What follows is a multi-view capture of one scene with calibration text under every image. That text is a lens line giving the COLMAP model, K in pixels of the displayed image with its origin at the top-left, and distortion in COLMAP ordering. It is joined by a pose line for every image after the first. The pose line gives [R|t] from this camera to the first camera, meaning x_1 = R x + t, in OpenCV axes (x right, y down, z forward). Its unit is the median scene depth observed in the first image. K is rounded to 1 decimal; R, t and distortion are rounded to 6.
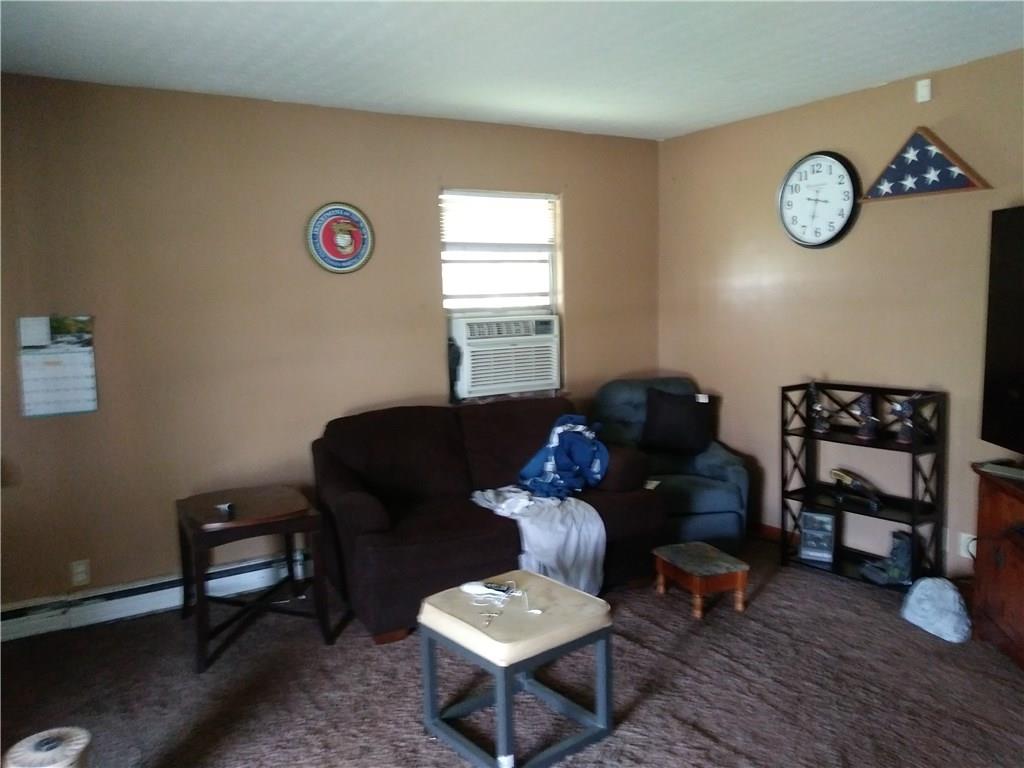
lens RADIAL K [[828.2, 0, 512.0], [0, 828.2, 384.0], [0, 0, 1]] dist [0.109850, -0.234293]
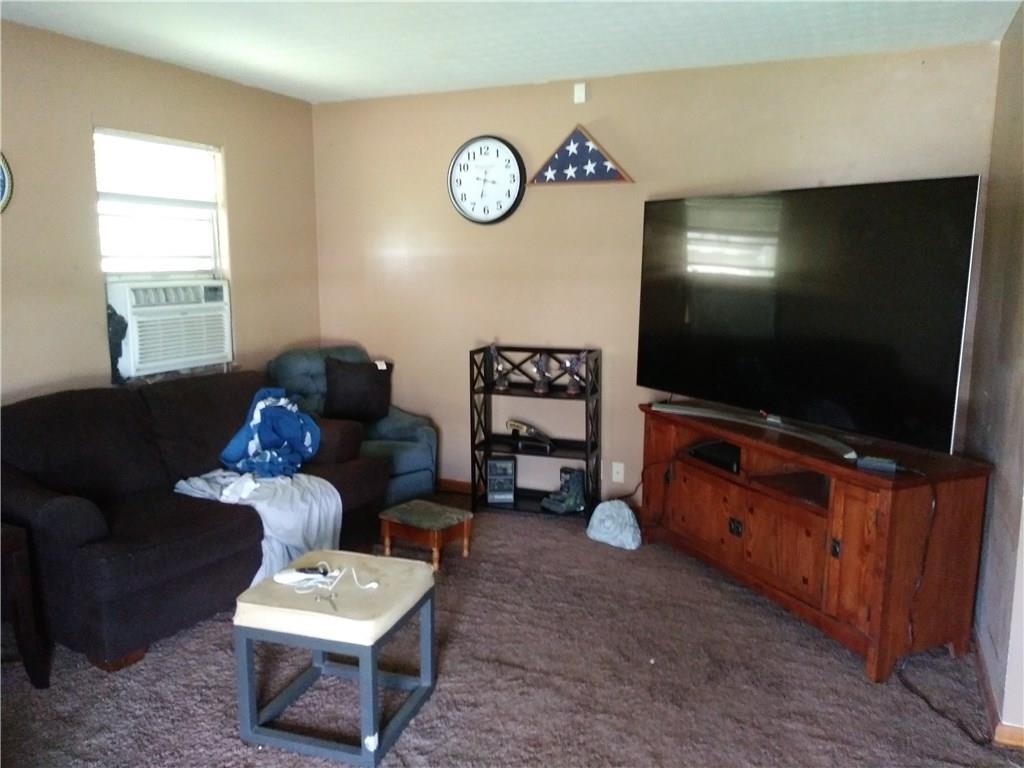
lens RADIAL K [[828.2, 0, 512.0], [0, 828.2, 384.0], [0, 0, 1]] dist [0.109850, -0.234293]
pose [[0.818750, -0.058391, 0.571173, -0.262301], [0.039113, 0.998177, 0.045977, -0.000056], [-0.572816, -0.015303, 0.819541, 0.078029]]
